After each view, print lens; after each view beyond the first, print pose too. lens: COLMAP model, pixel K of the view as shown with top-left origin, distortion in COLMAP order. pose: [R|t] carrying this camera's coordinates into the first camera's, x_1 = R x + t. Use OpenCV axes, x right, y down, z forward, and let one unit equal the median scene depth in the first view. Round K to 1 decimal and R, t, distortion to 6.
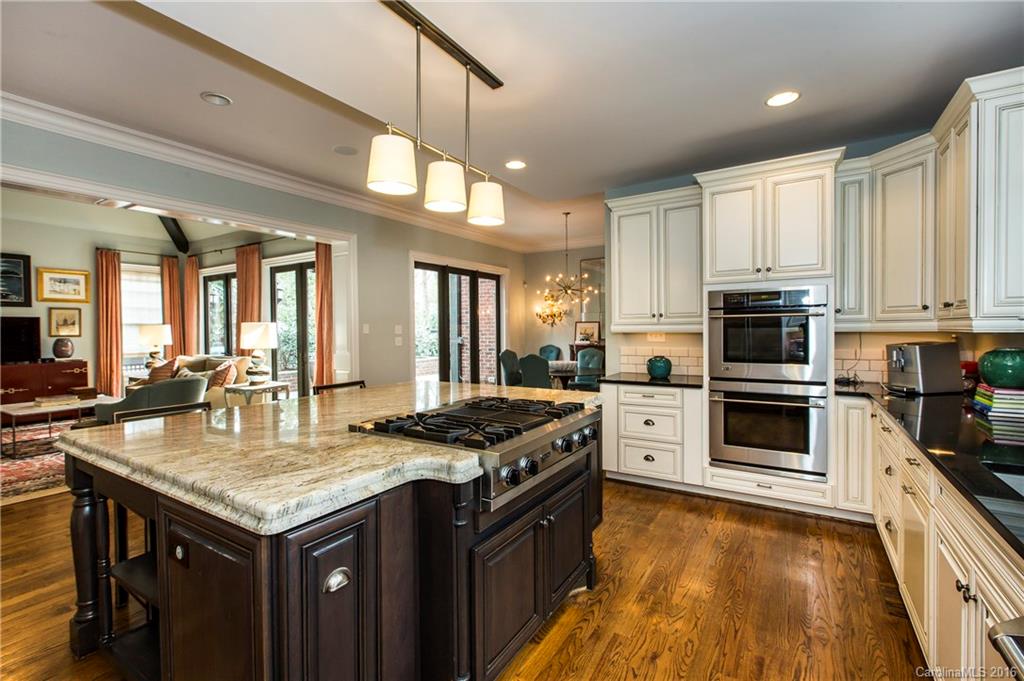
lens RADIAL K [[458.6, 0, 510.2], [0, 458.6, 336.7], [0, 0, 1]] dist [-0.000340, -0.000210]
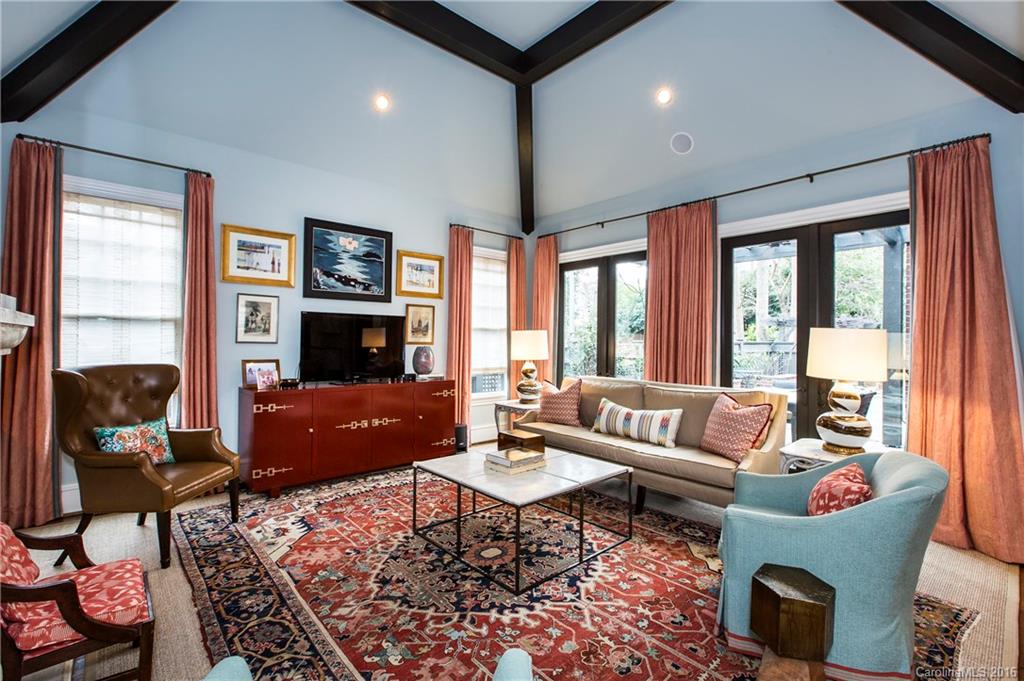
lens RADIAL K [[458.6, 0, 516.0], [0, 458.6, 341.2], [0, 0, 1]] dist [-0.000340, -0.000210]
pose [[0.961021, 0.025608, -0.275286, -0.573190], [-0.028617, 0.999566, -0.006920, -0.003659], [0.274990, 0.014529, 0.961337, 0.310801]]
